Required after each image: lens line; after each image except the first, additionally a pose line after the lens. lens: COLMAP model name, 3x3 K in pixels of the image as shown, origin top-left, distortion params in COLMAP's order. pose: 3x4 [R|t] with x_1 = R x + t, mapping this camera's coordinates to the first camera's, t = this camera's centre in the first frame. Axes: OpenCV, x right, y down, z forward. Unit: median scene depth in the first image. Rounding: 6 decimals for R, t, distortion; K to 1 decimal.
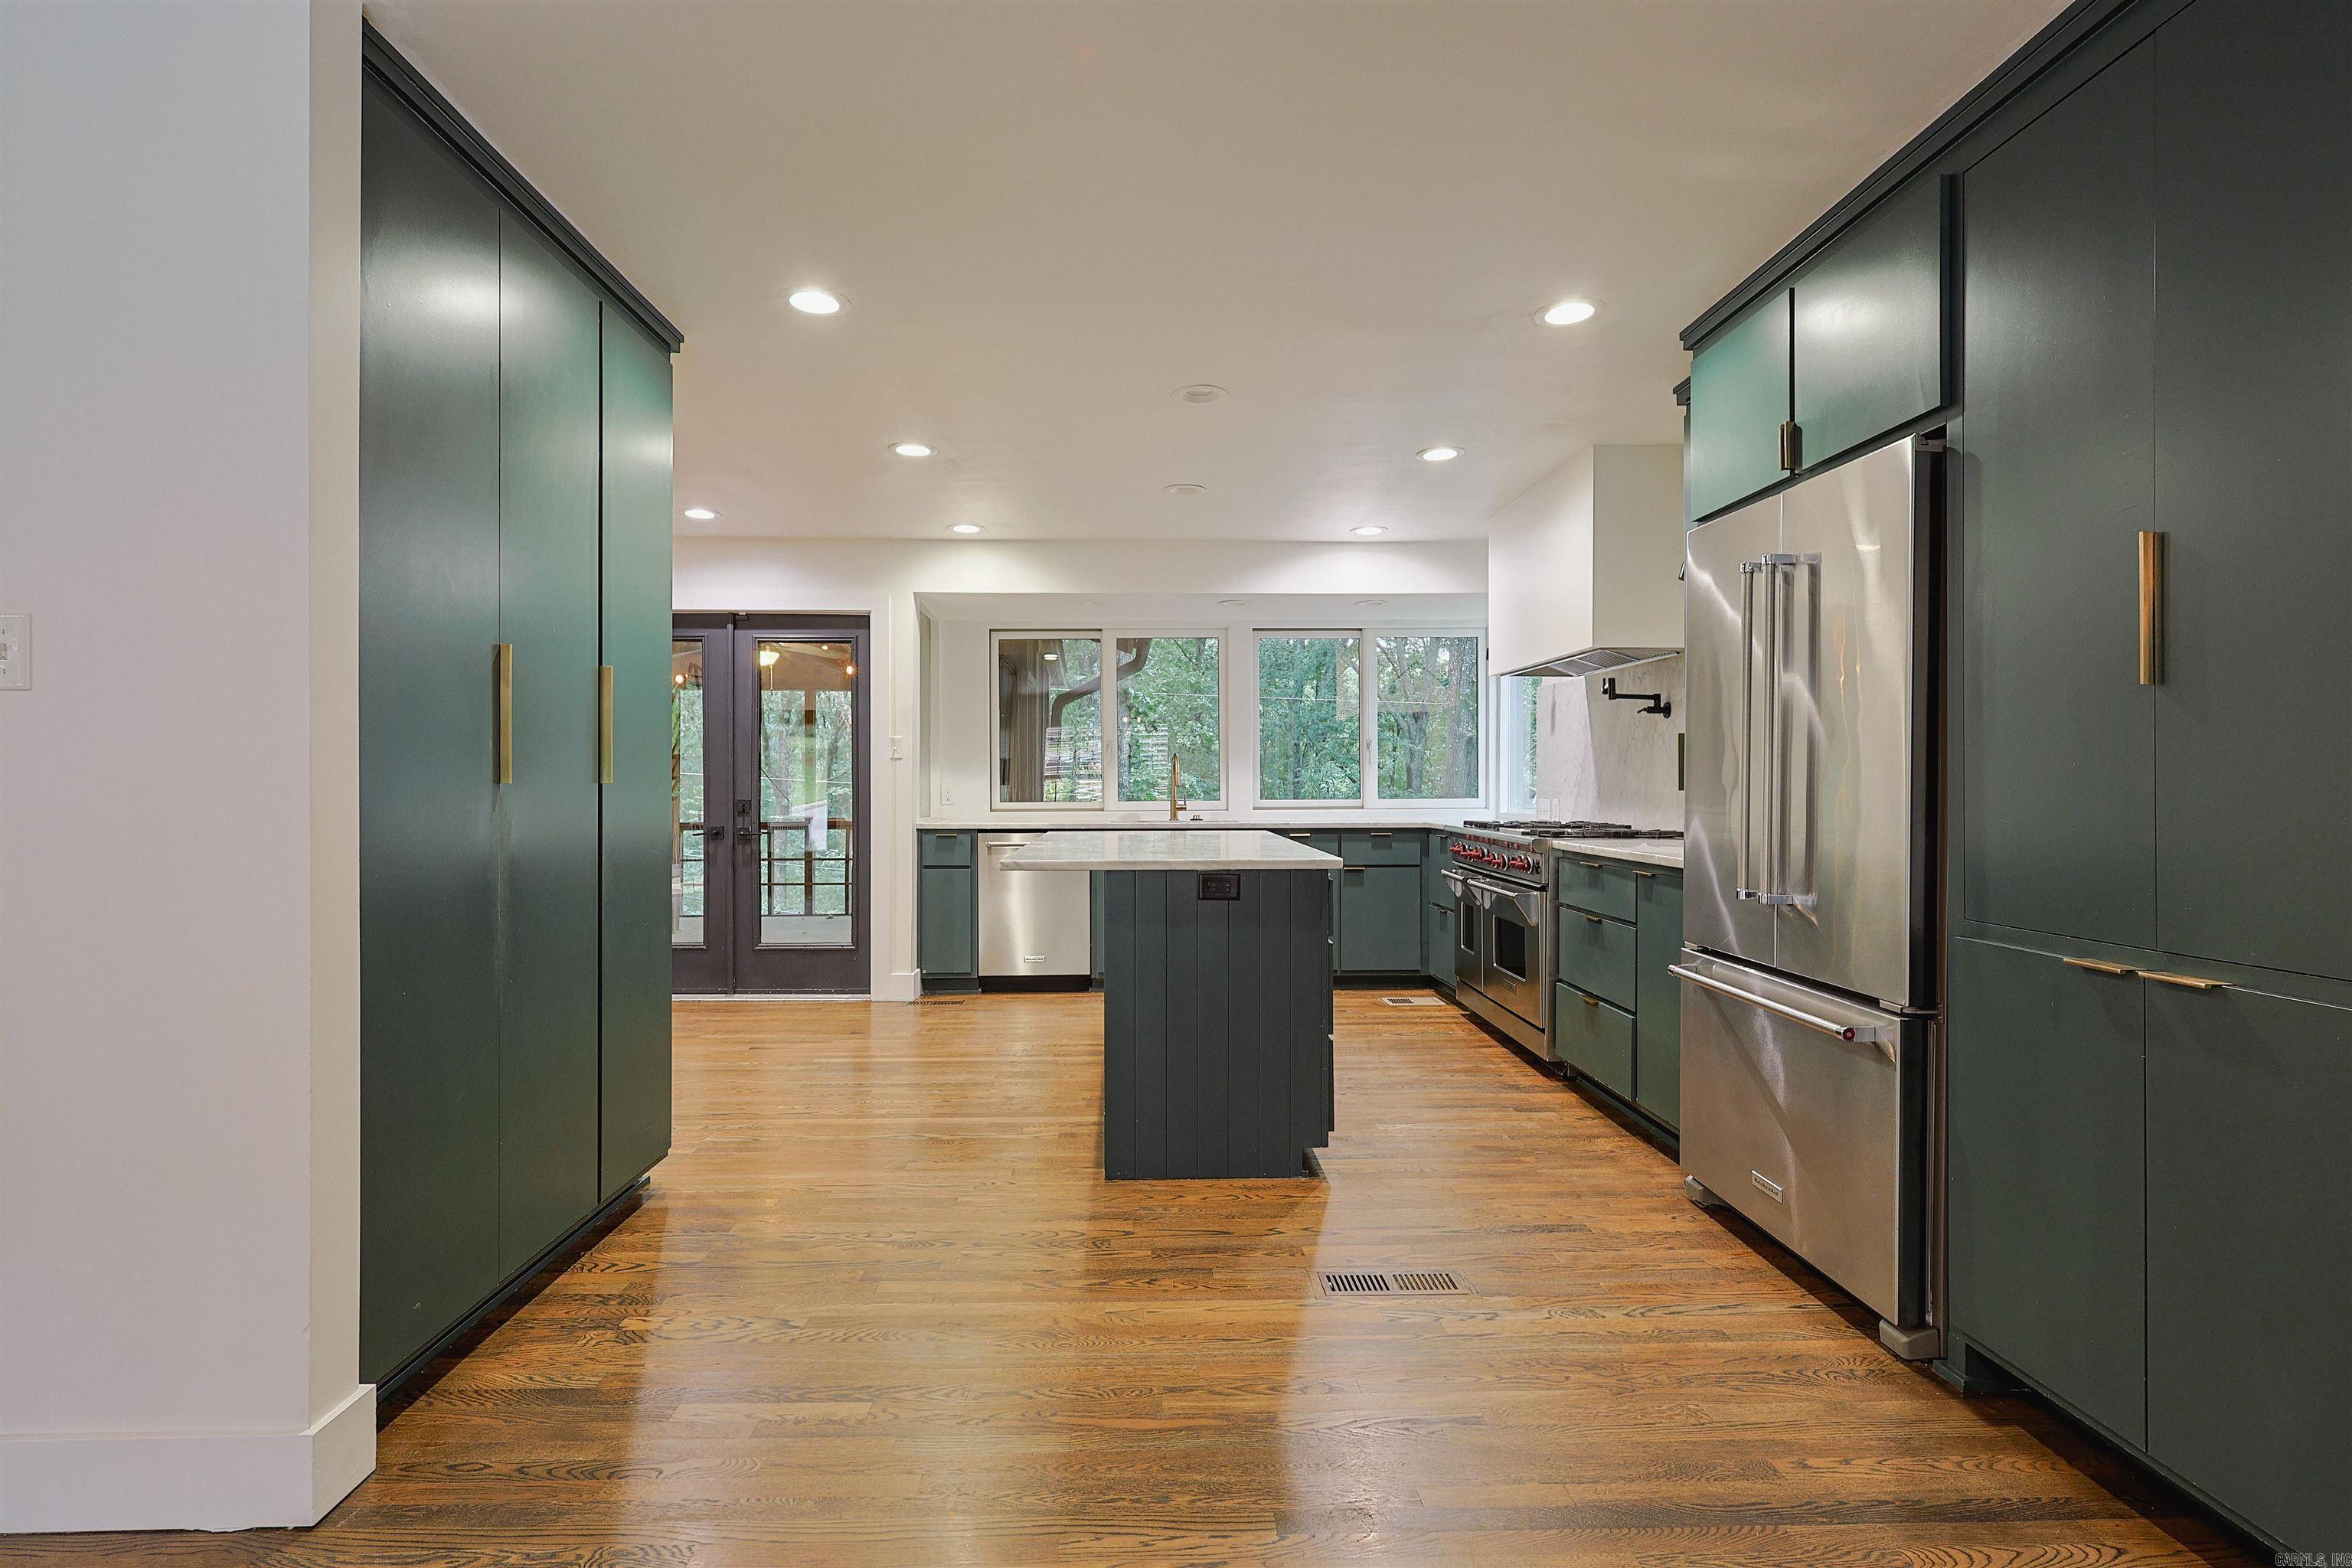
lens RADIAL K [[1133.3, 0, 1181.6], [0, 1133.3, 790.2], [0, 0, 1]] dist [-0.000230, 0.000906]
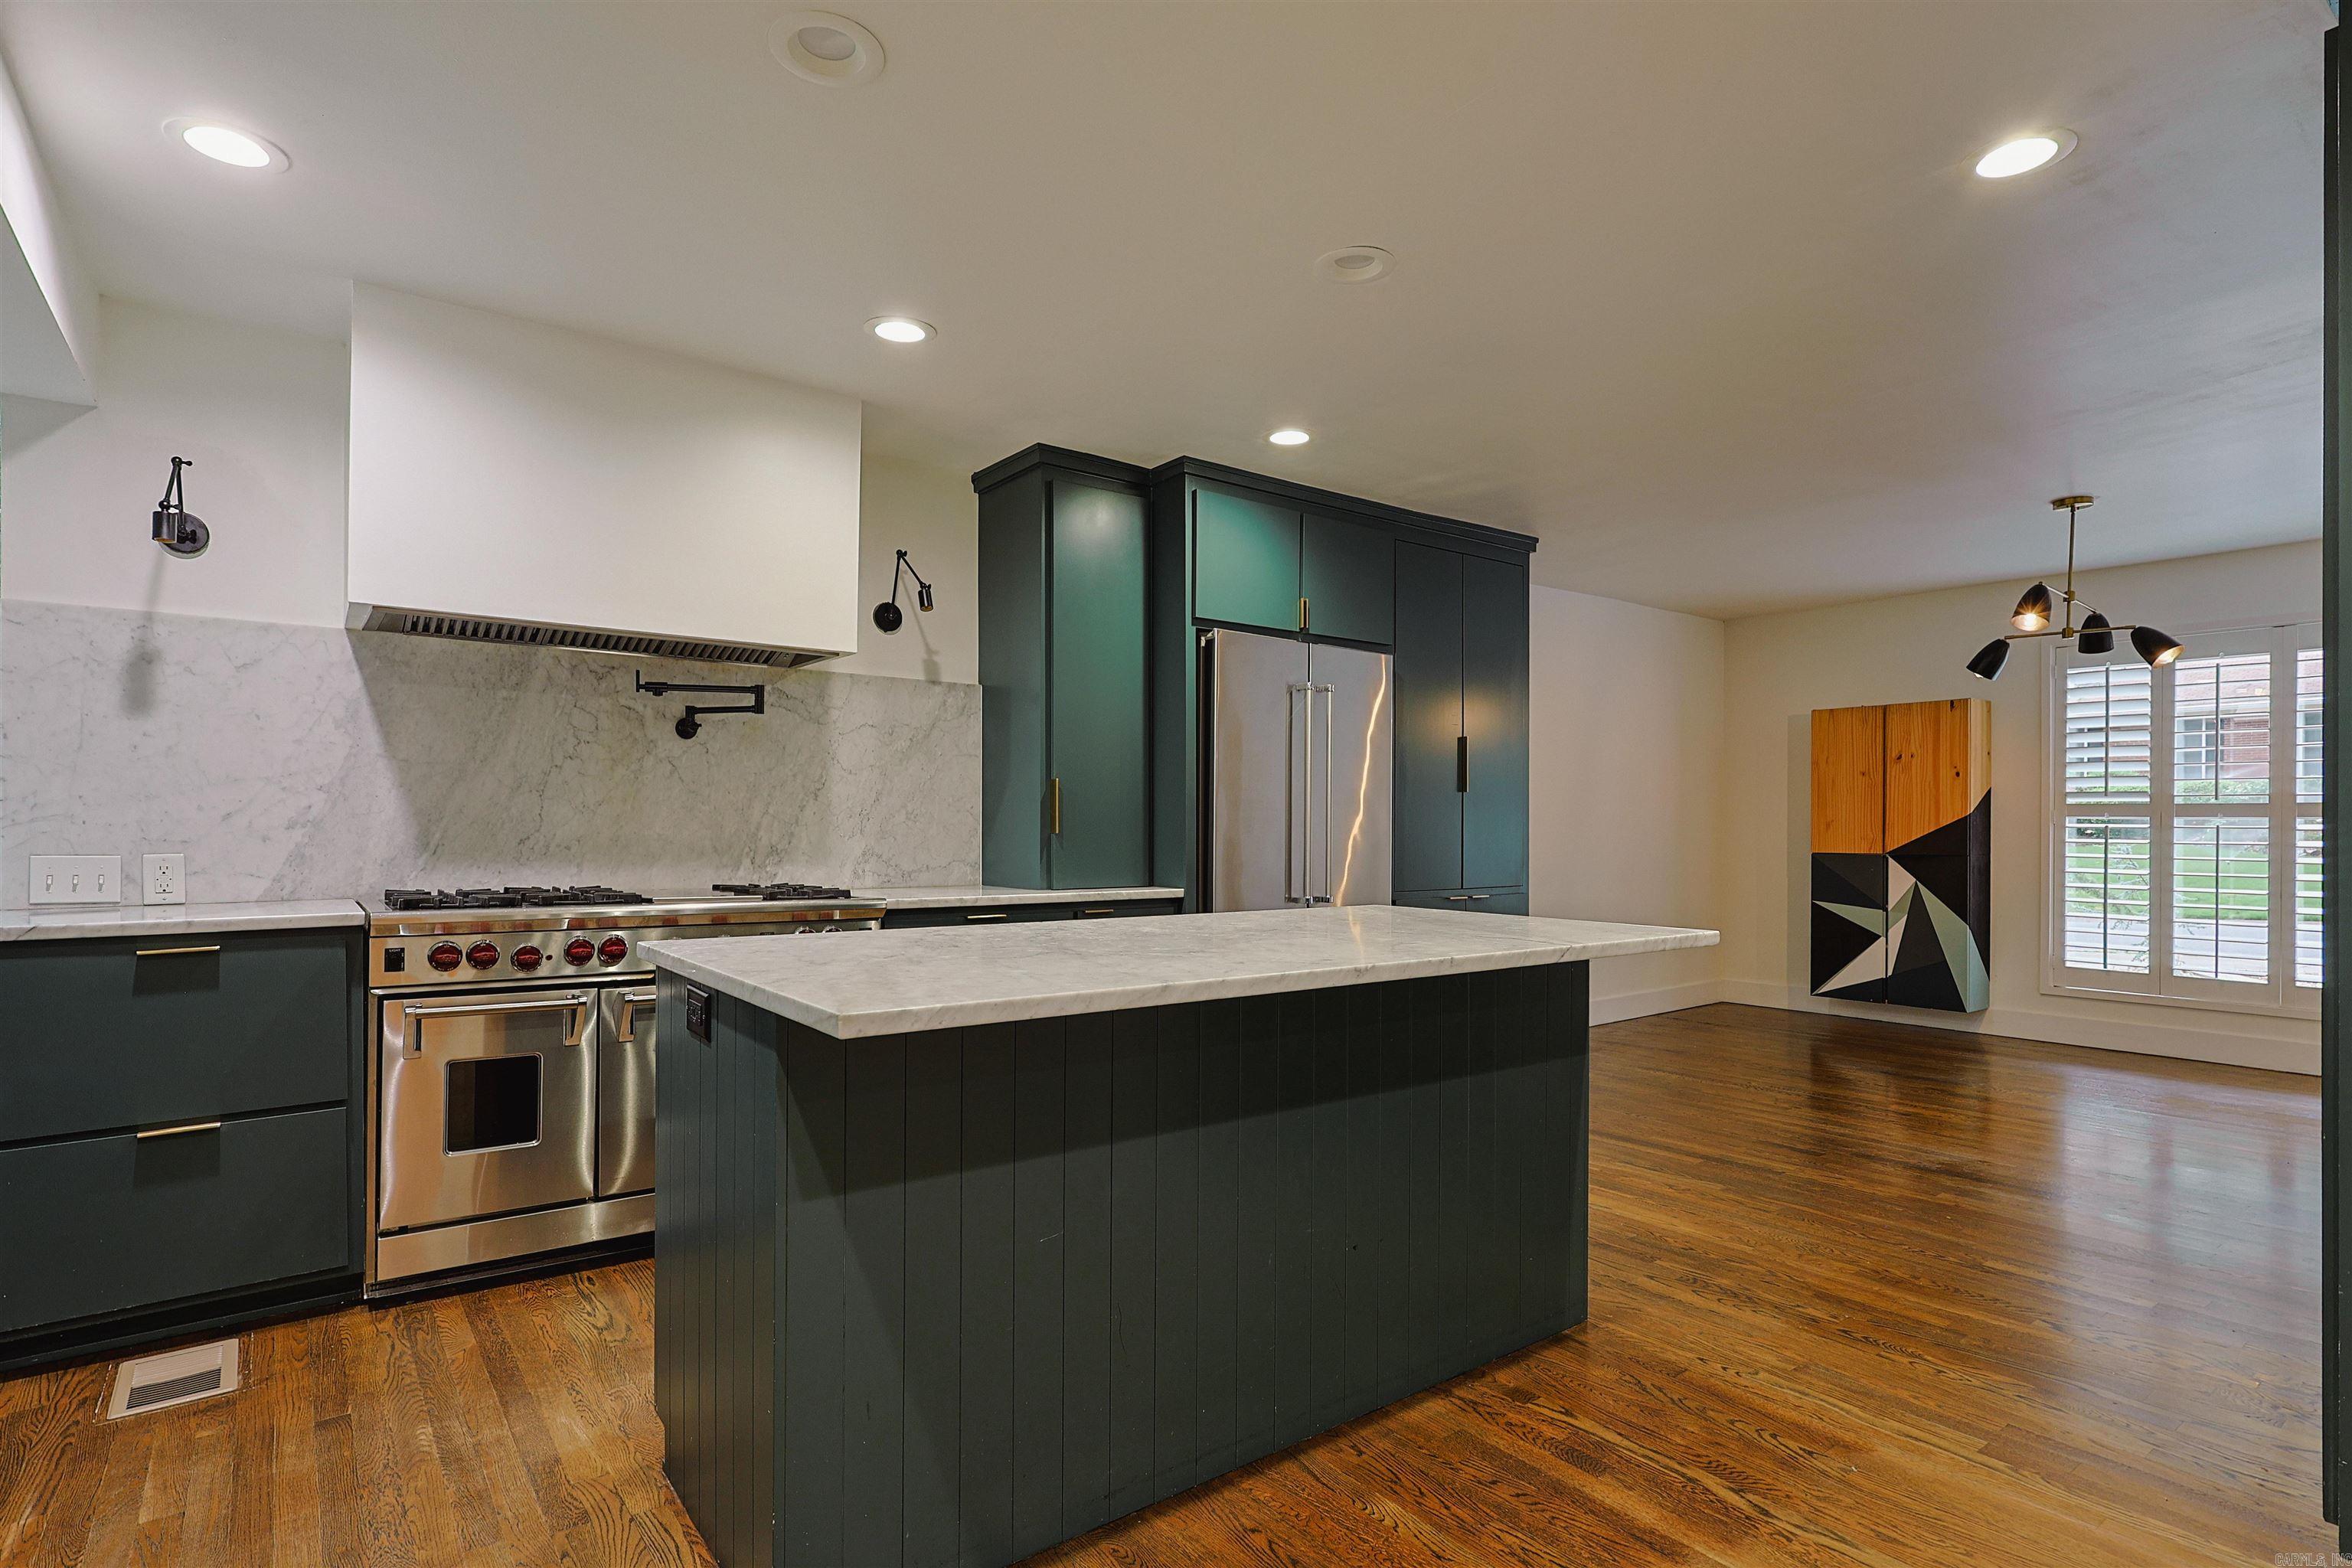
lens RADIAL K [[1163.3, 0, 1148.5], [0, 1163.3, 826.6], [0, 0, 1]] dist [0.002925, -0.001334]
pose [[-0.549927, -0.003394, 0.835206, -0.479174], [-0.001516, 0.999994, 0.003066, -0.008830], [-0.835212, 0.000420, -0.549929, 1.398519]]
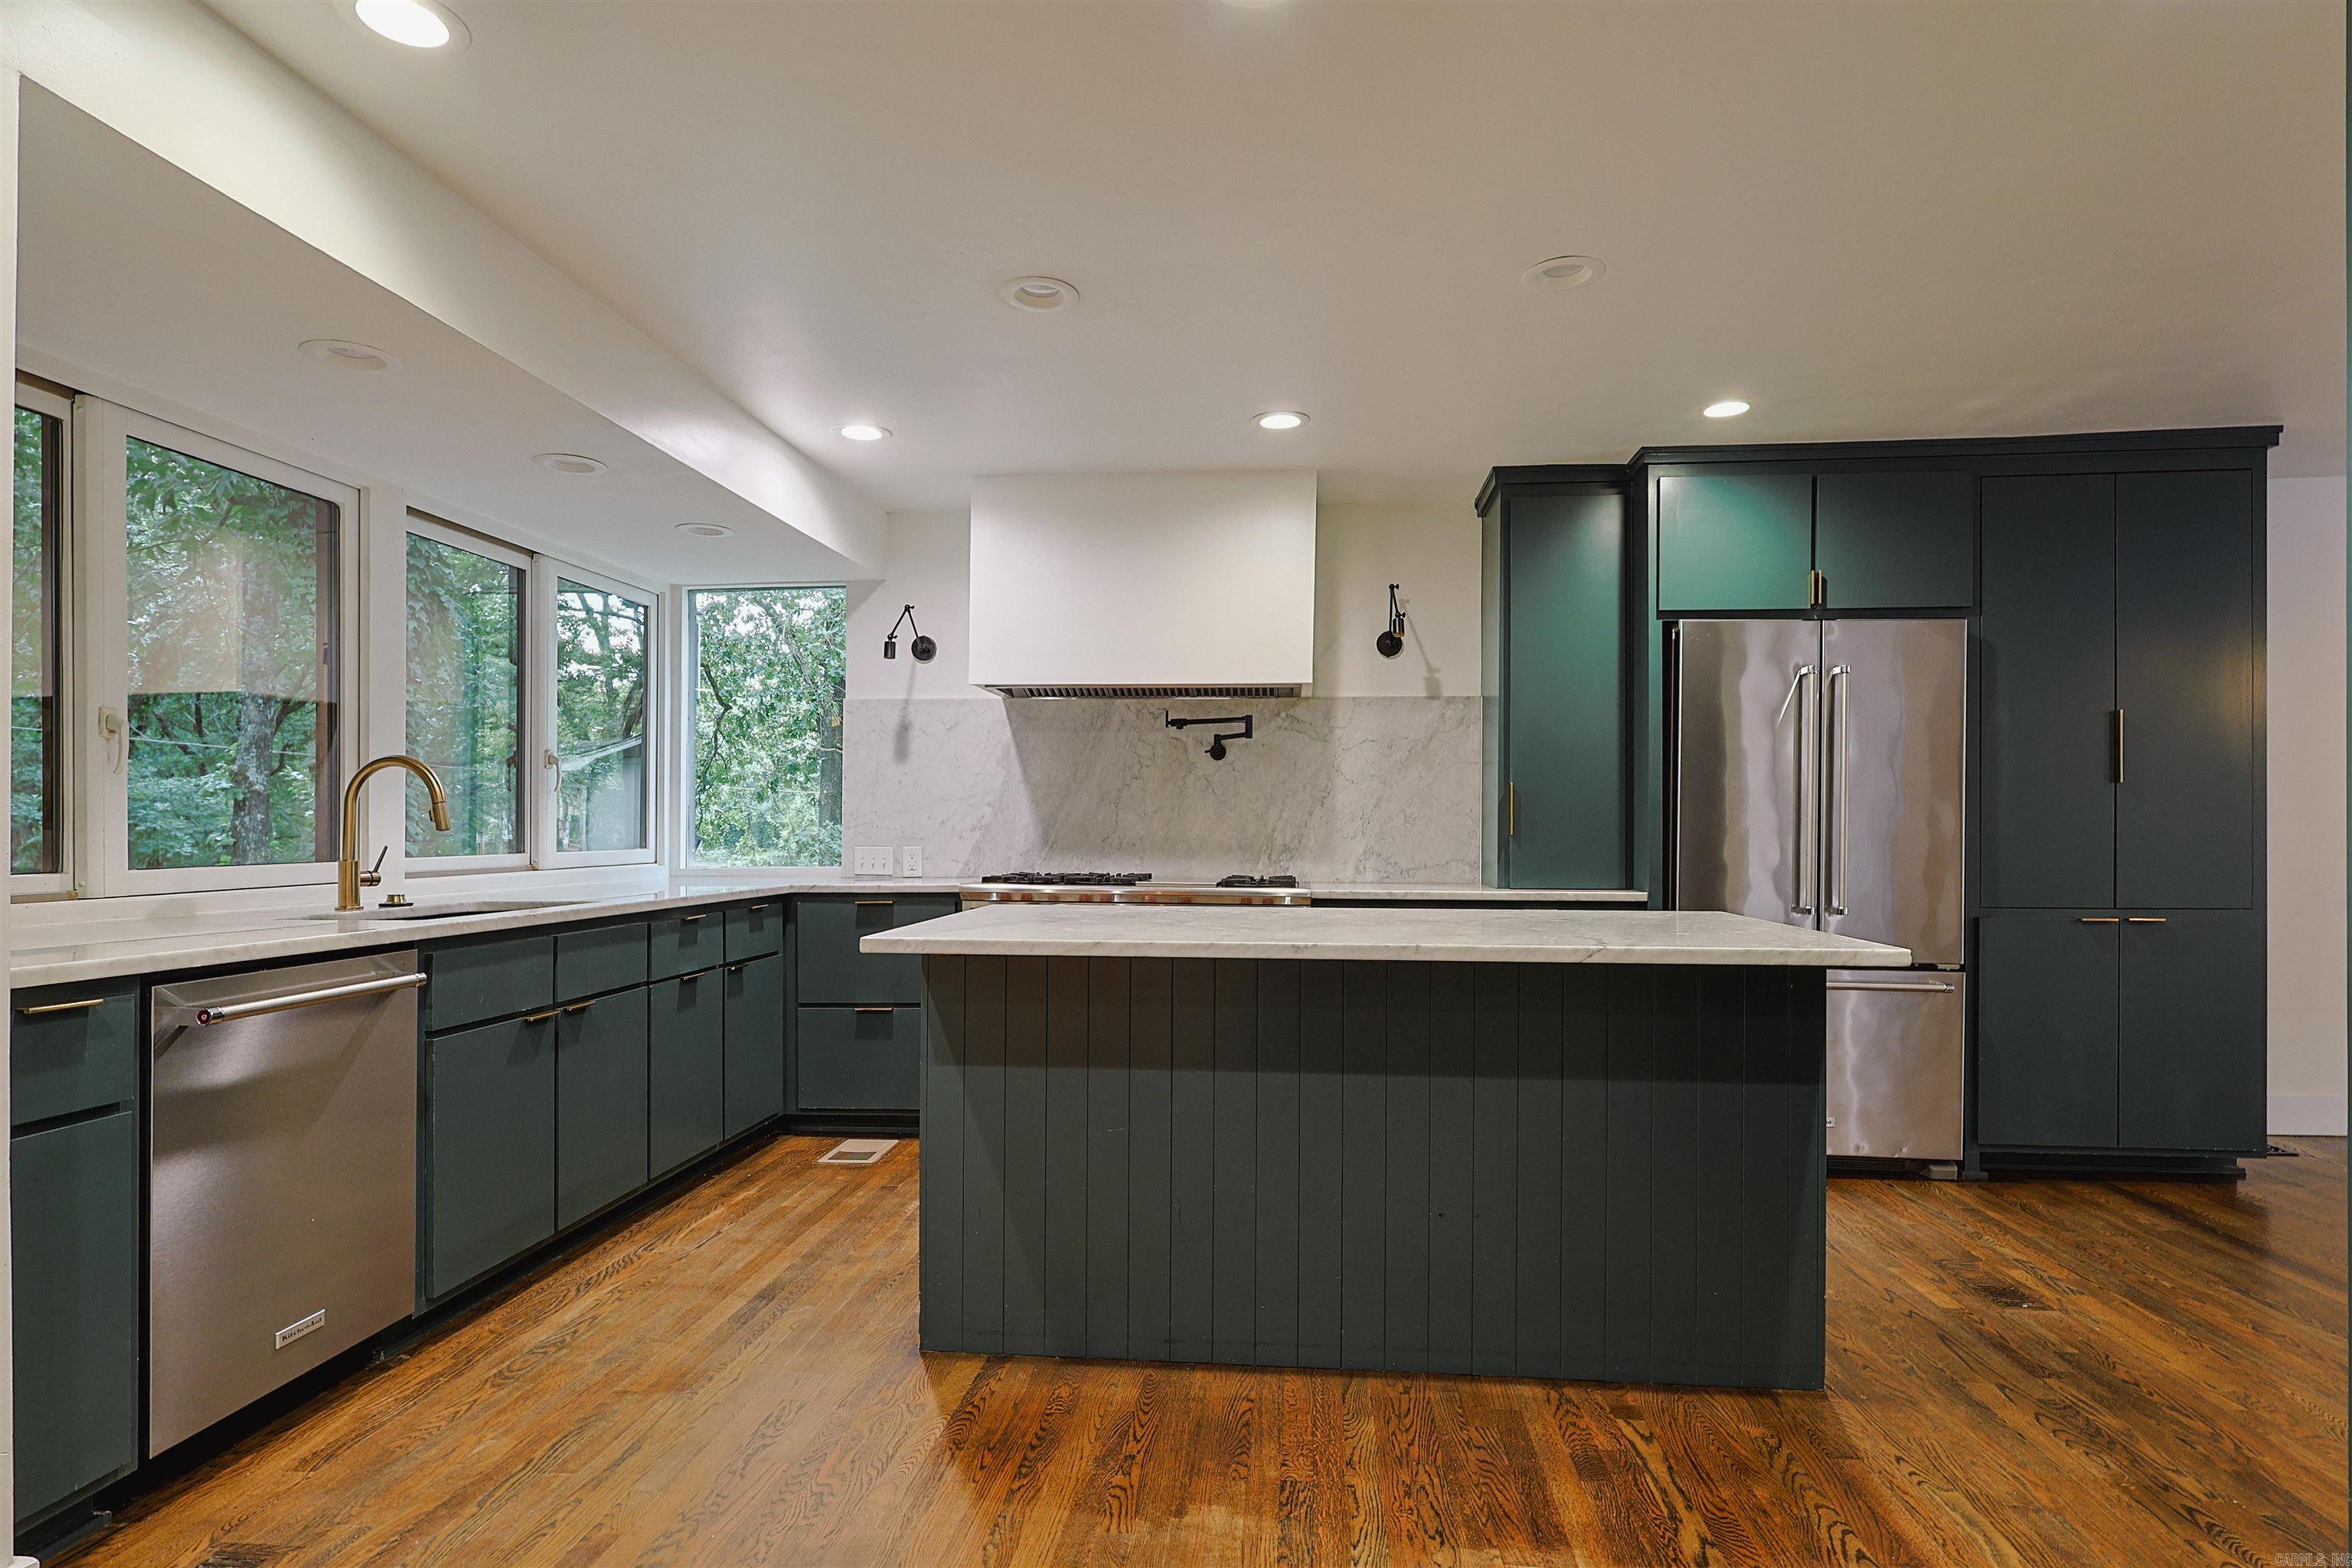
lens RADIAL K [[1195.8, 0, 1189.6], [0, 1195.8, 812.4], [0, 0, 1]] dist [-0.001515, 0.000980]
pose [[0.145807, 0.011989, 0.989240, -0.706754], [0.001703, 0.999922, -0.012369, -0.007442], [-0.989312, 0.003488, 0.145776, 1.043917]]
